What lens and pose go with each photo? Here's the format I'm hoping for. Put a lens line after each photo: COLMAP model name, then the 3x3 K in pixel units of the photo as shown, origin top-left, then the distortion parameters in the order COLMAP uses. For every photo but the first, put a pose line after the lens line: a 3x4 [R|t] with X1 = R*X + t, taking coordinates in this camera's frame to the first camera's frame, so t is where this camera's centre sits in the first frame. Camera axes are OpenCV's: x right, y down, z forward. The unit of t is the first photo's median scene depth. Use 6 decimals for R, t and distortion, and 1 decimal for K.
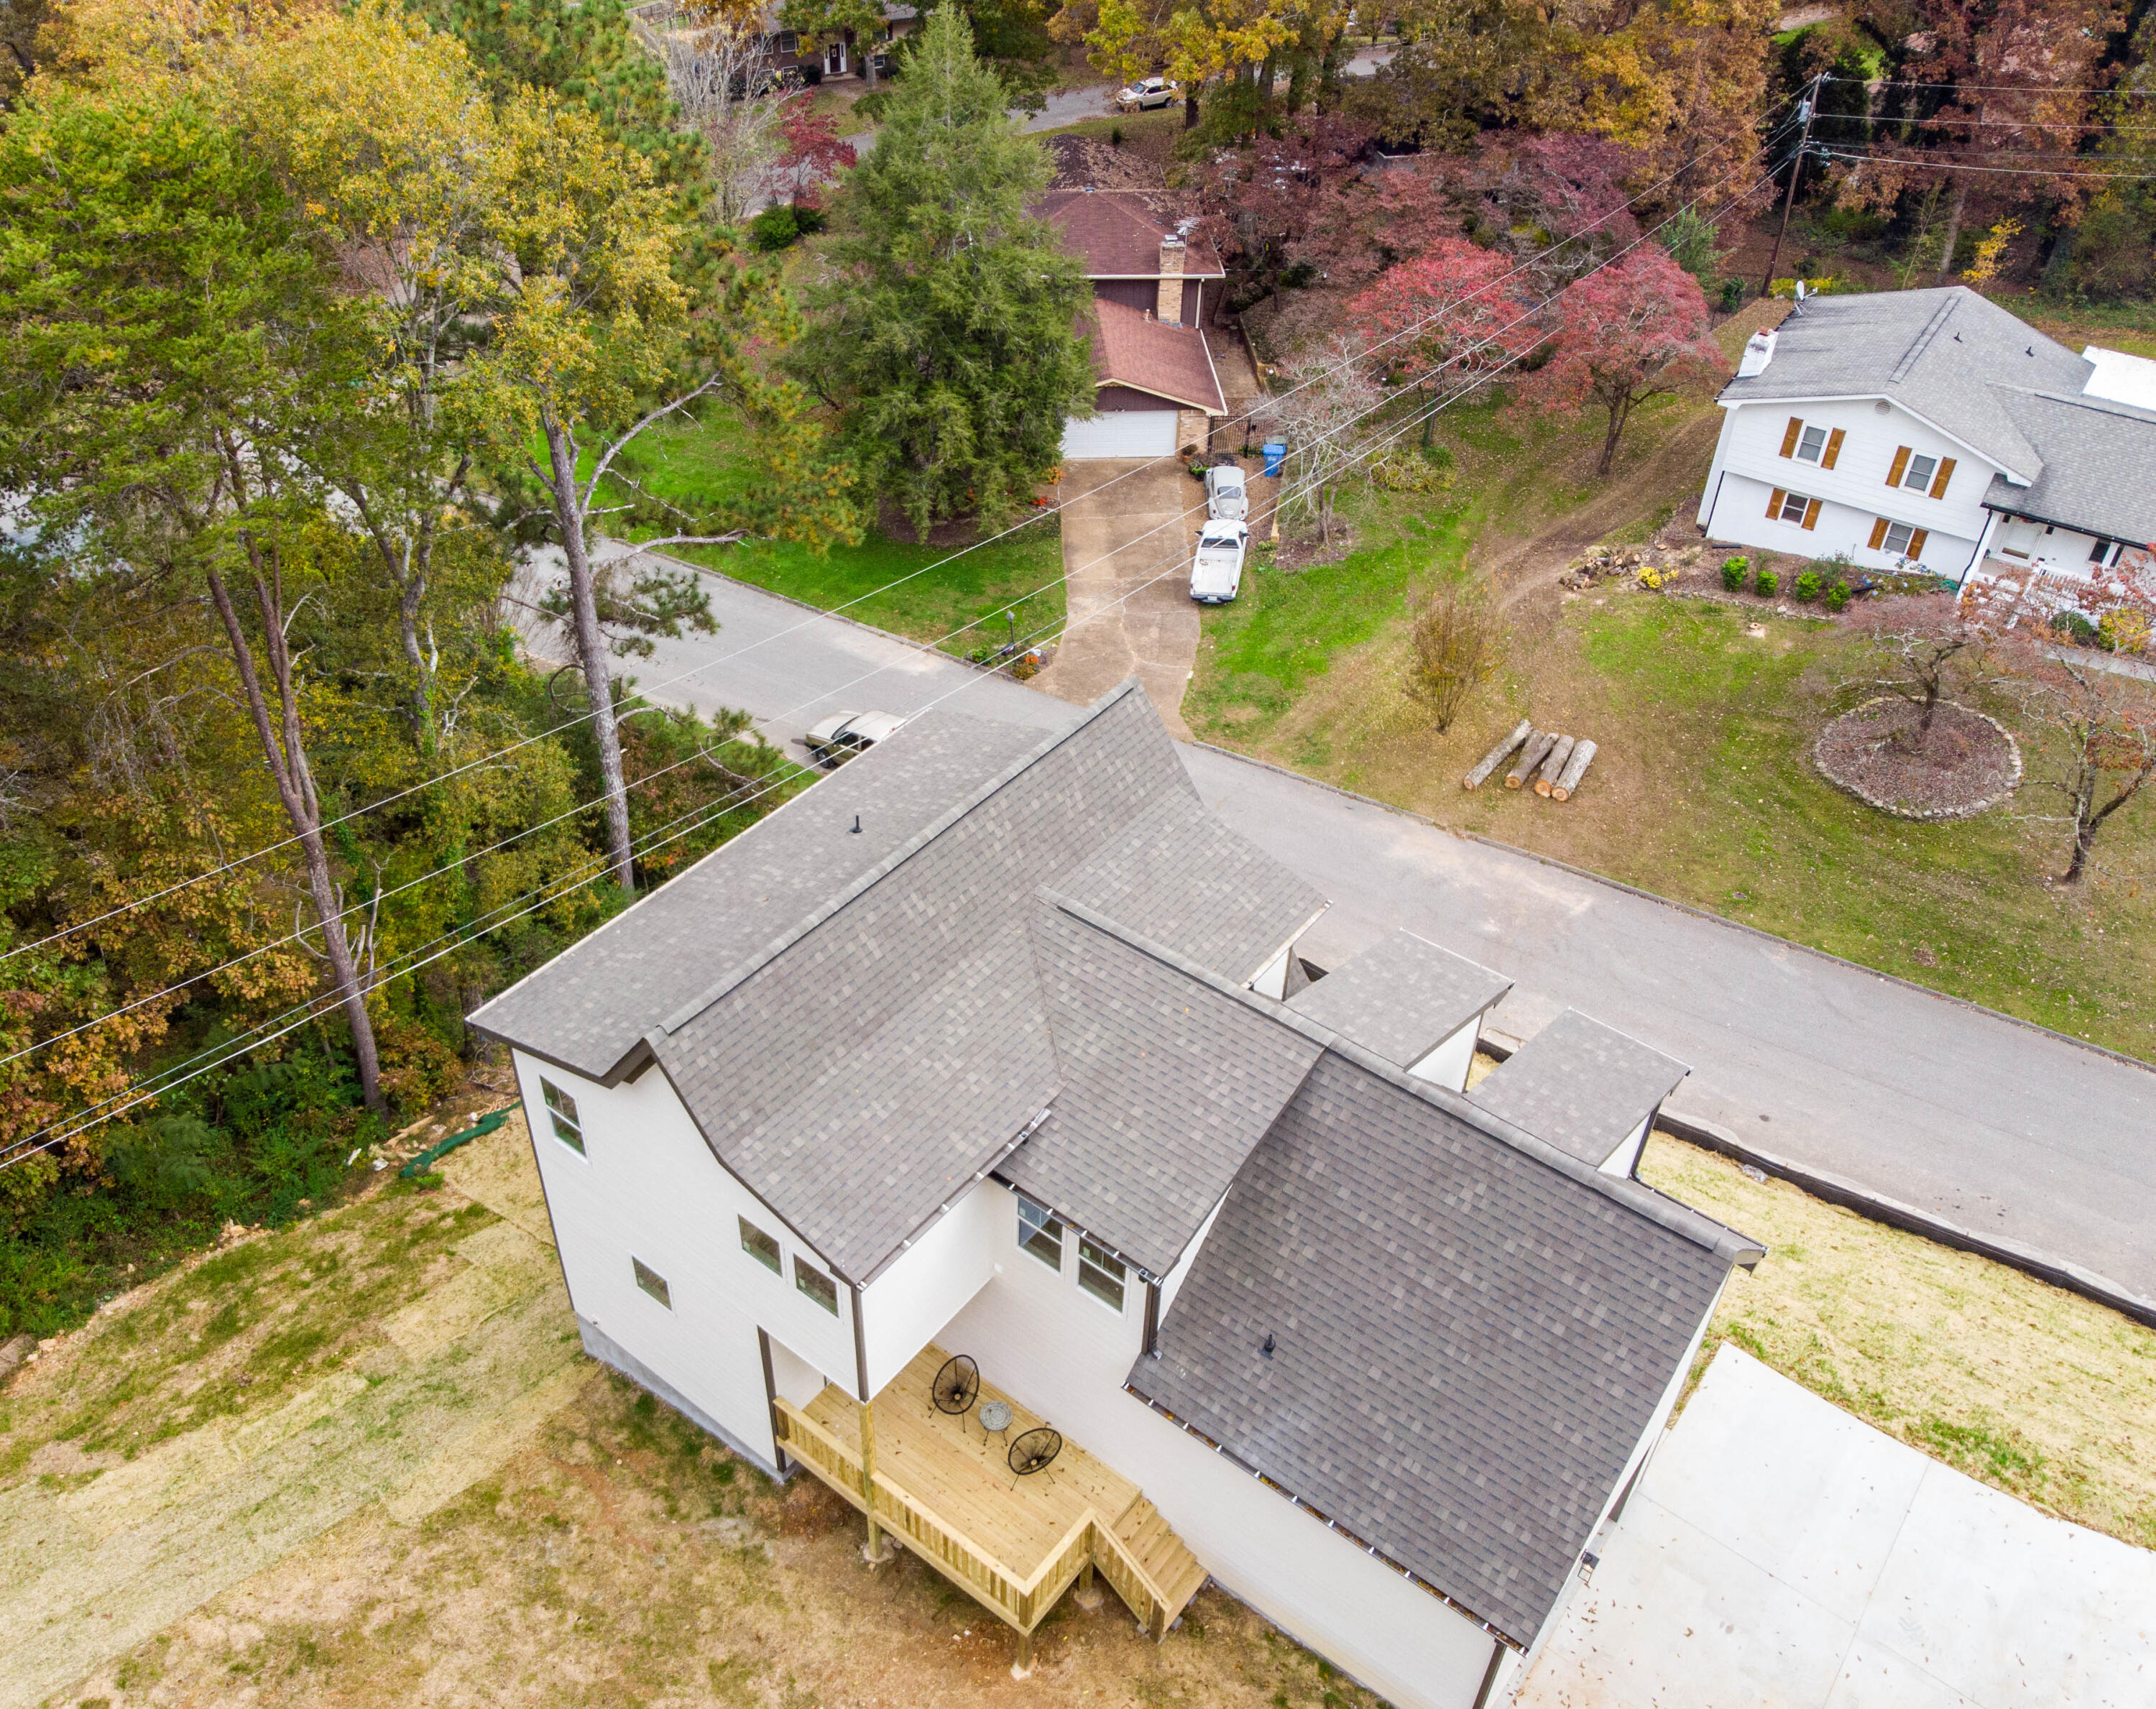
lens RADIAL K [[1828.8, 0, 1050.1], [0, 1828.8, 875.6], [0, 0, 1]] dist [0.012314, 0.001812]
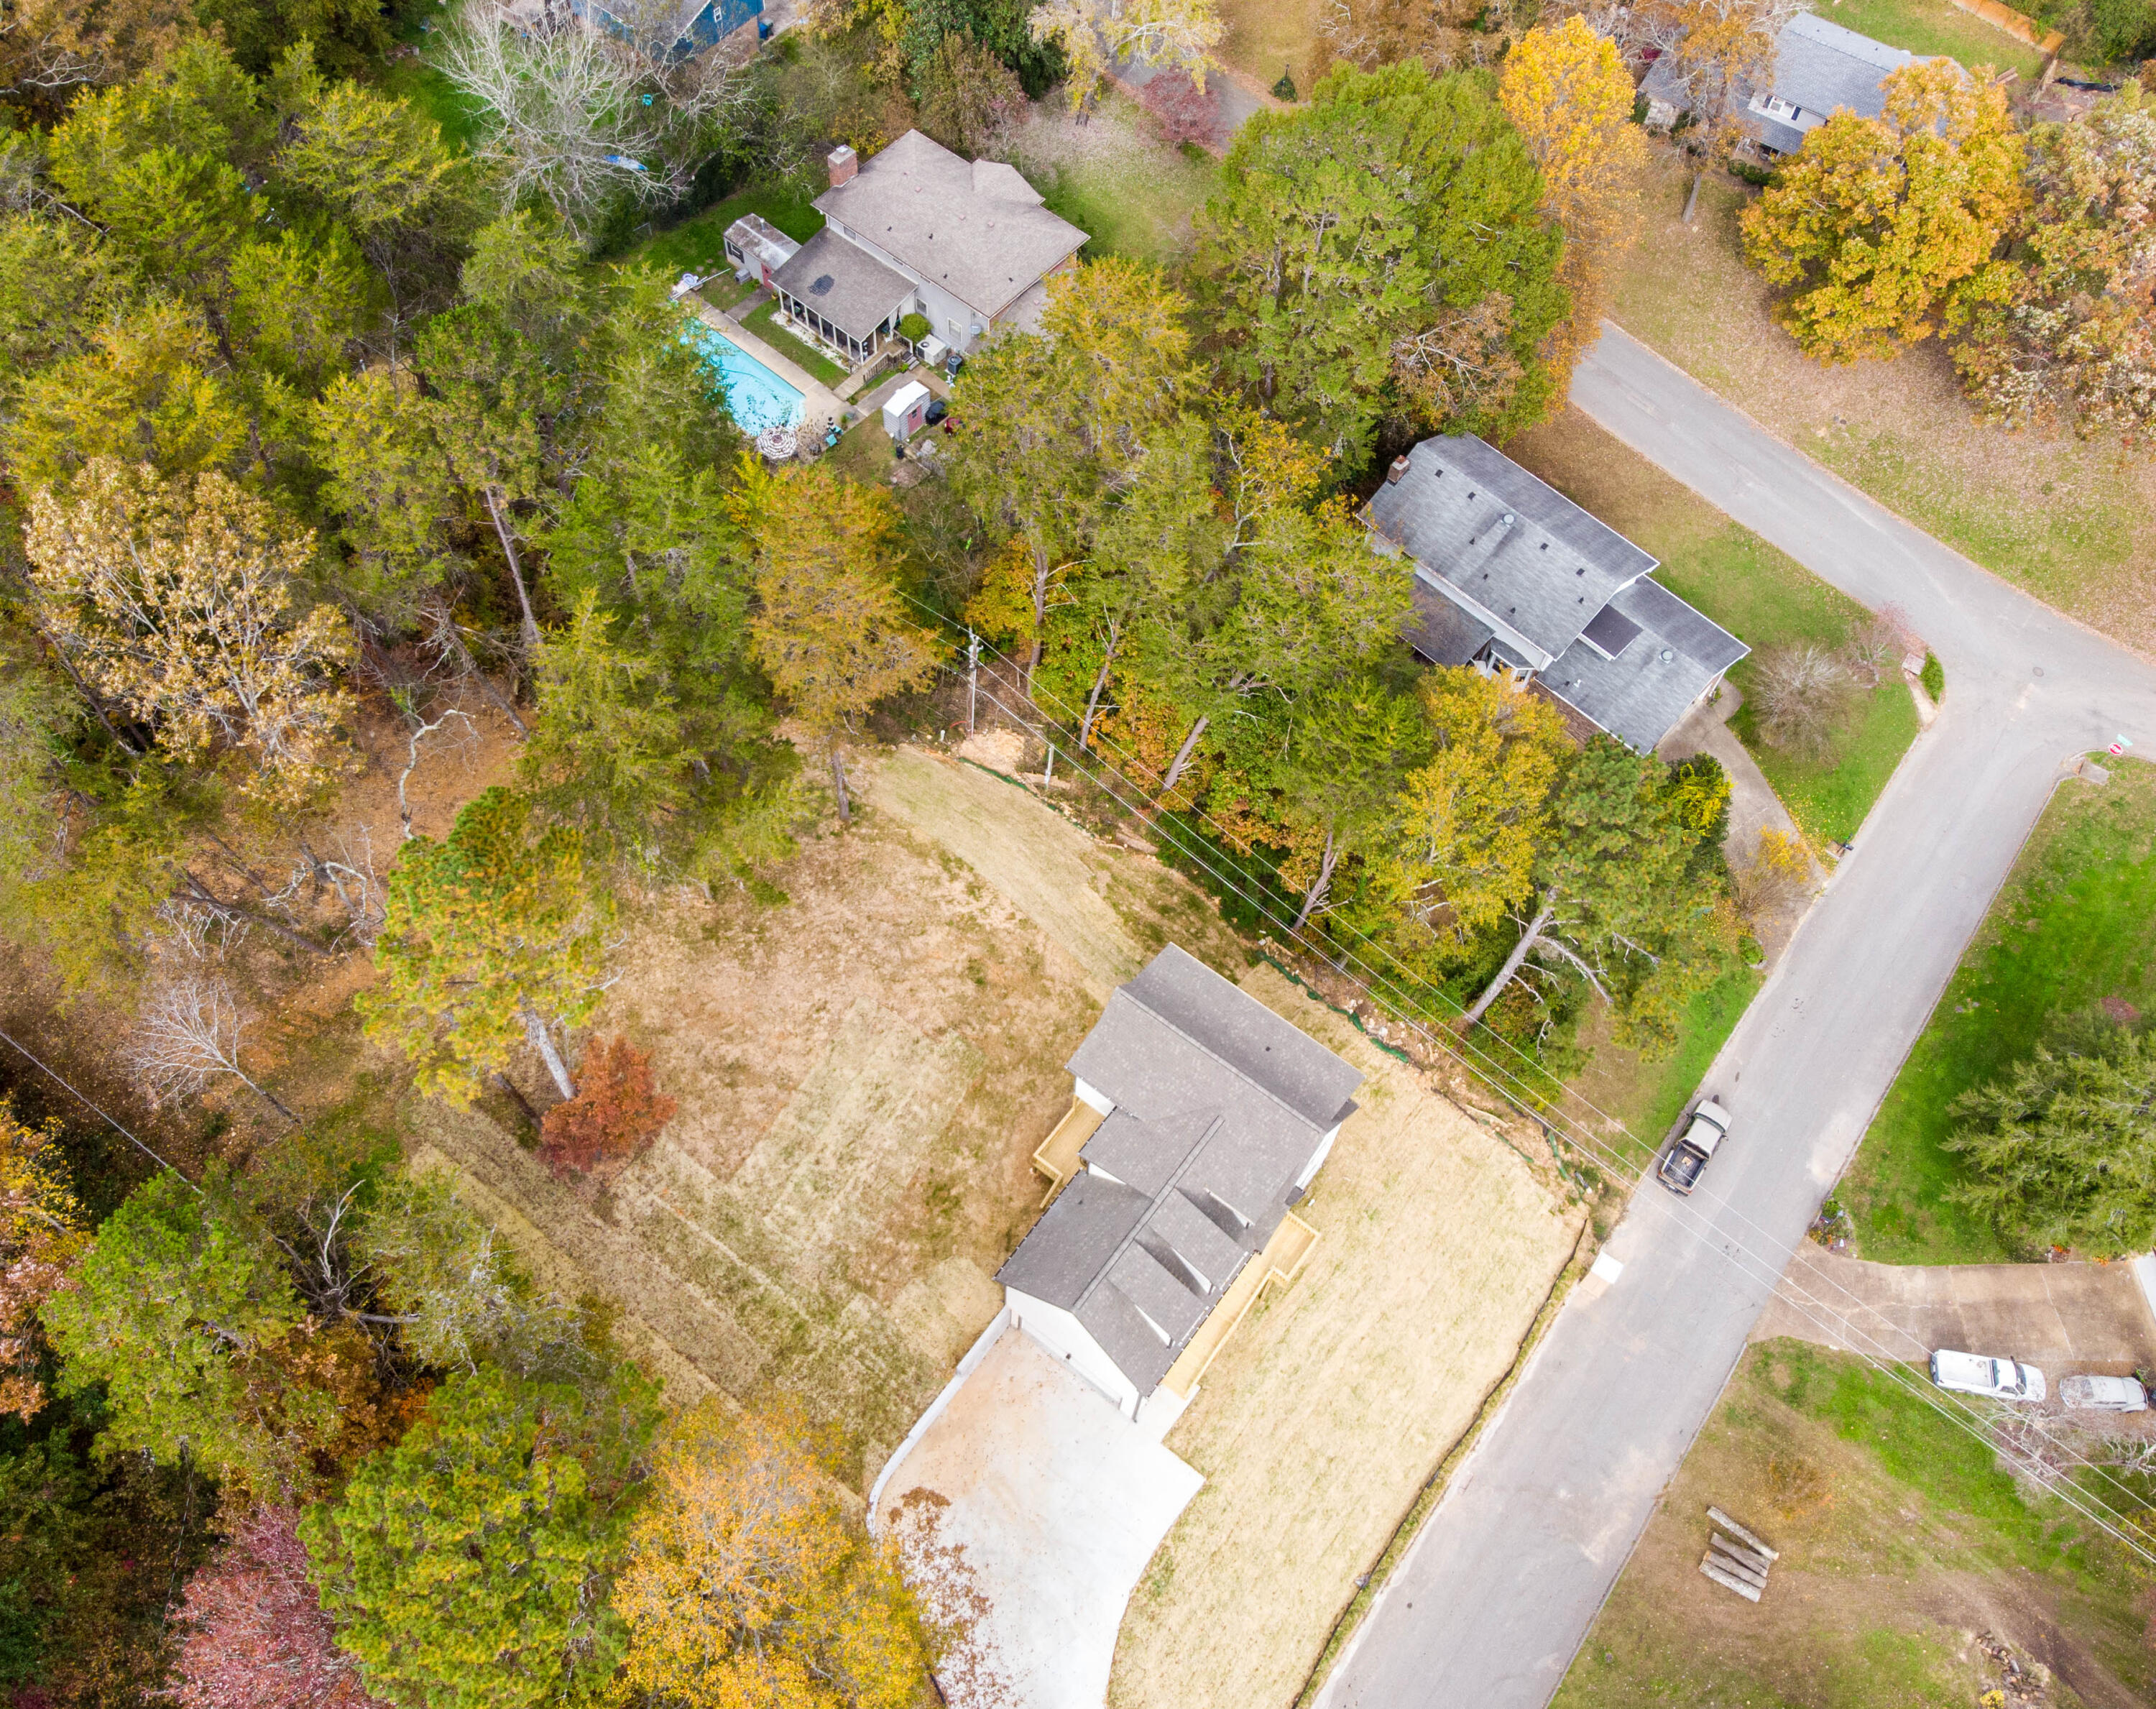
lens RADIAL K [[1863.8, 0, 1035.3], [0, 1863.8, 851.4], [0, 0, 1]] dist [-0.005627, 0.050173]
pose [[0.001633, 0.856263, -0.516538, 0.559900], [-0.662120, 0.388018, 0.641123, -0.880279], [0.749396, 0.340963, 0.567582, -0.471111]]
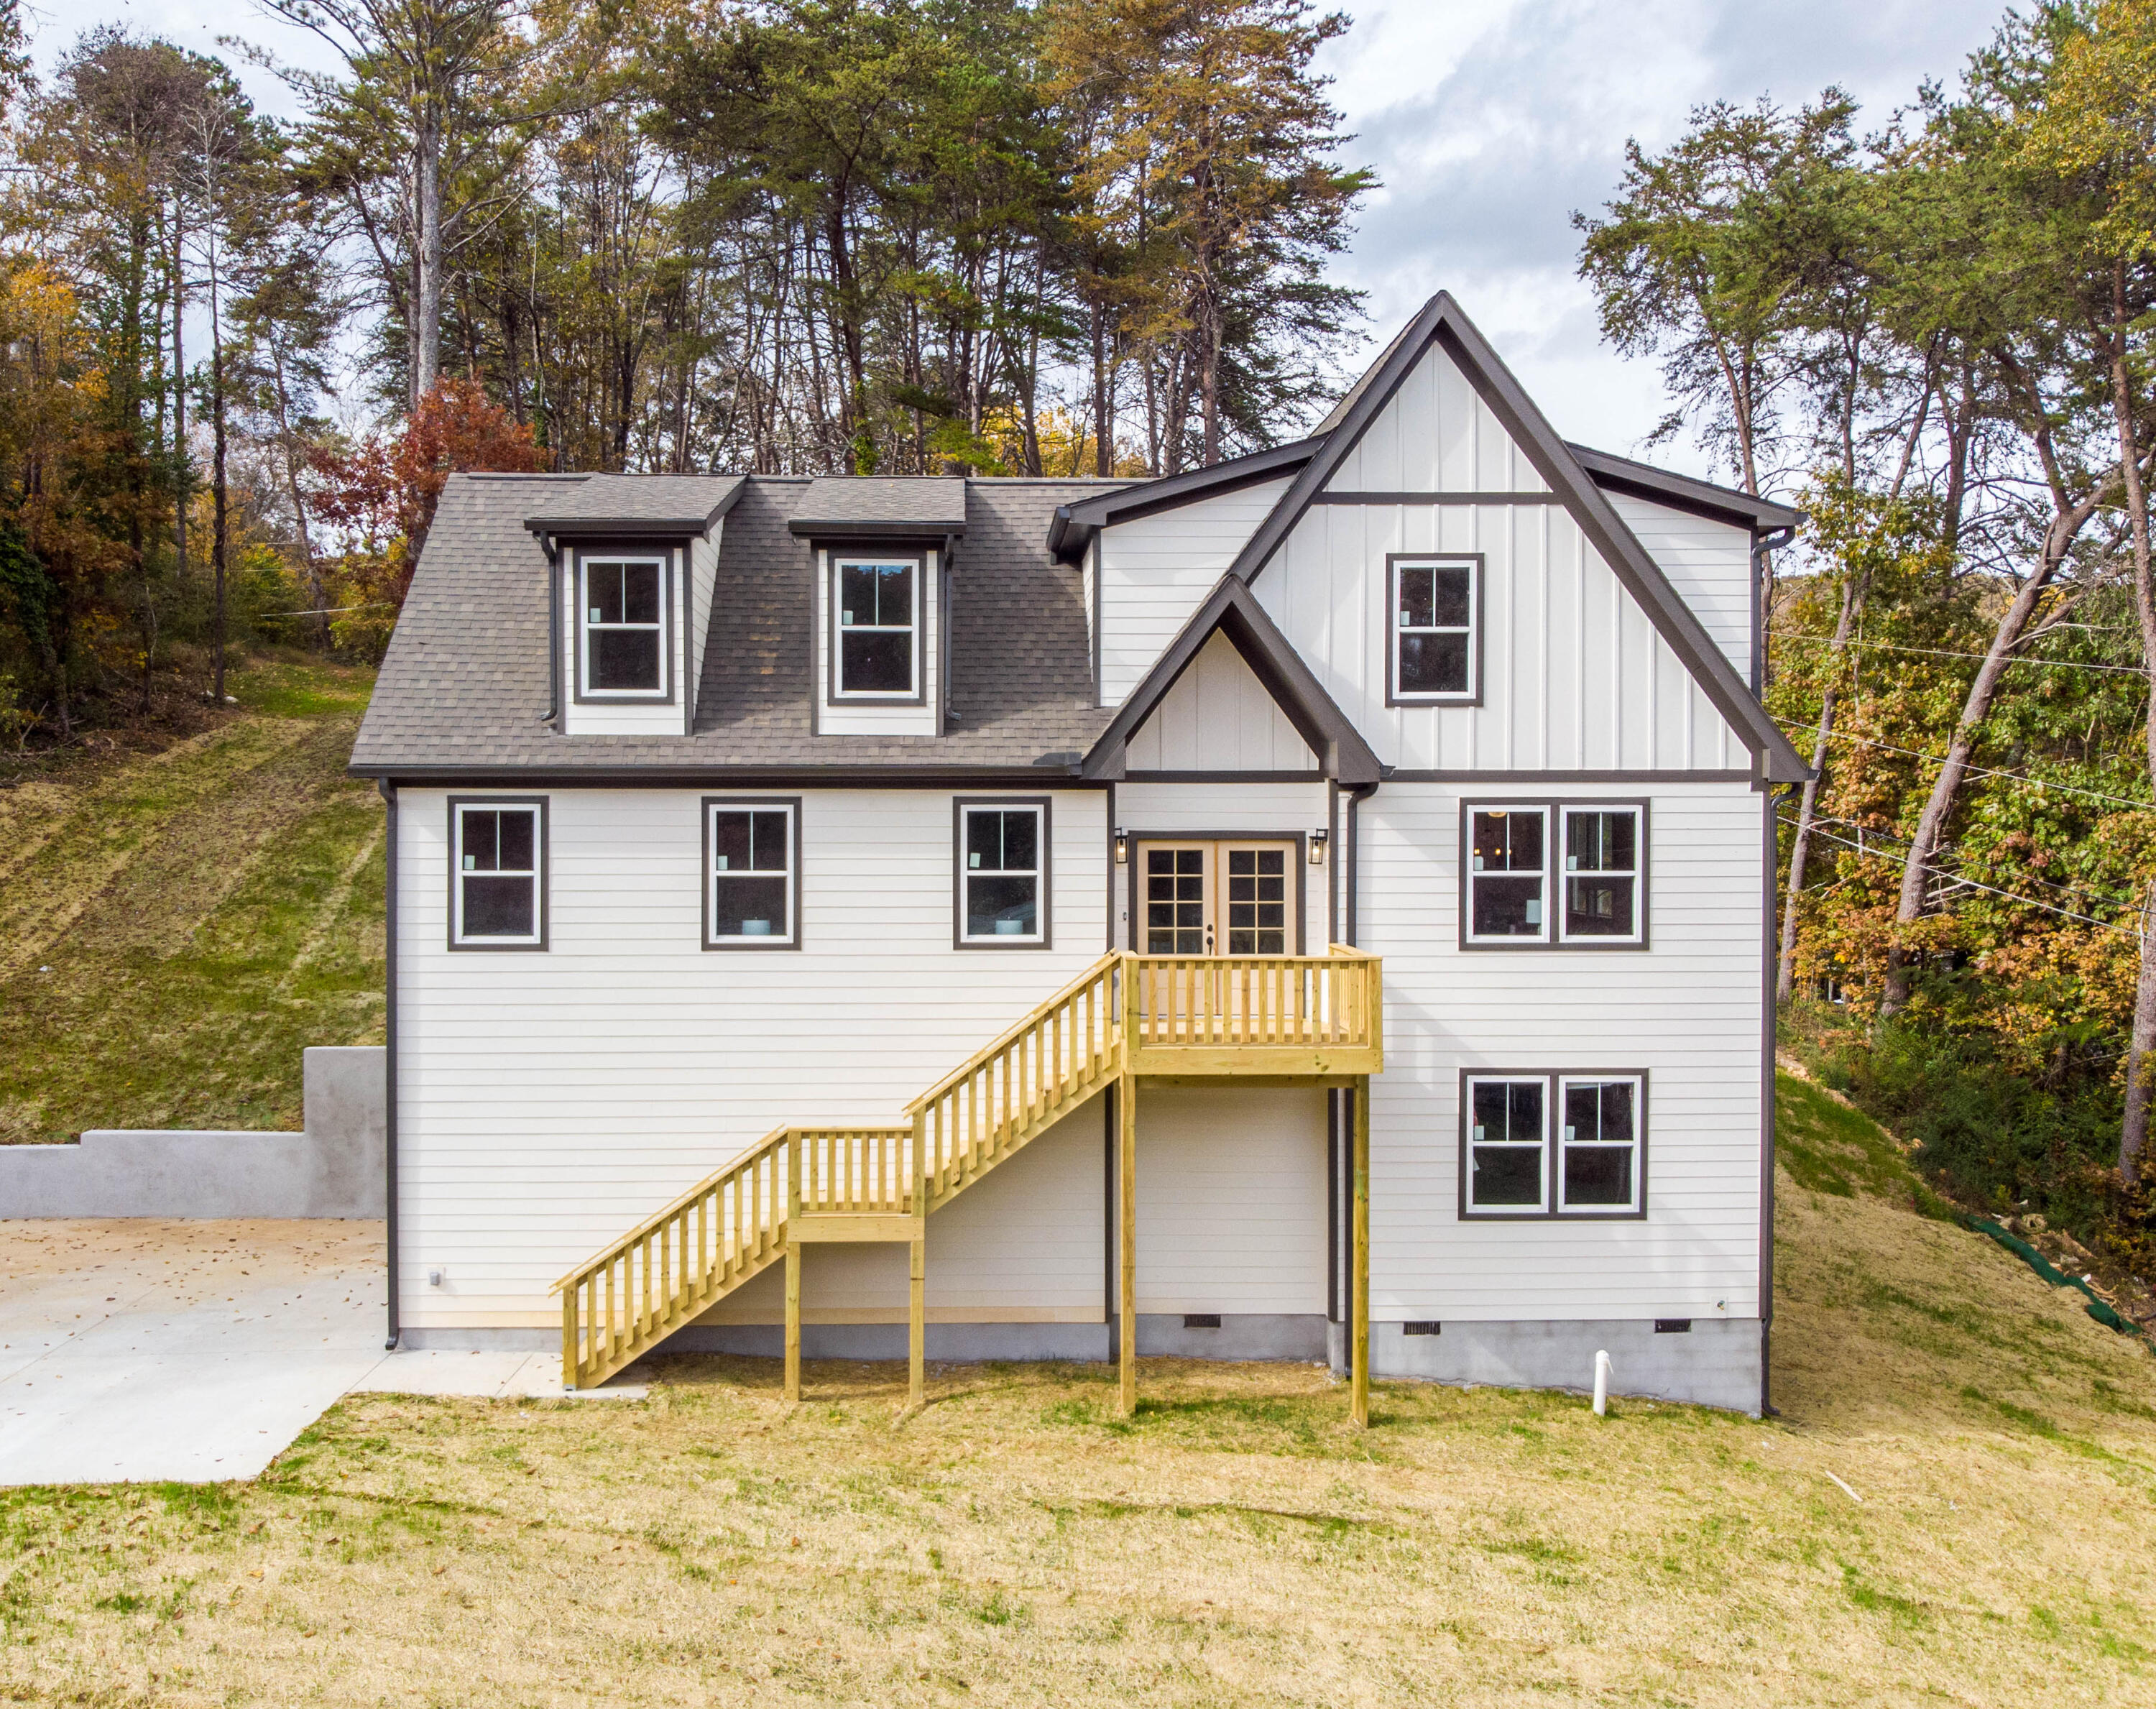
lens RADIAL K [[1849.0, 0, 1017.6], [0, 1849.0, 834.1], [0, 0, 1]] dist [0.006266, -0.008900]
pose [[-0.772190, -0.020003, -0.635077, 0.323860], [-0.426990, 0.756511, 0.495349, -0.123101], [0.470534, 0.653675, -0.592711, 0.790457]]
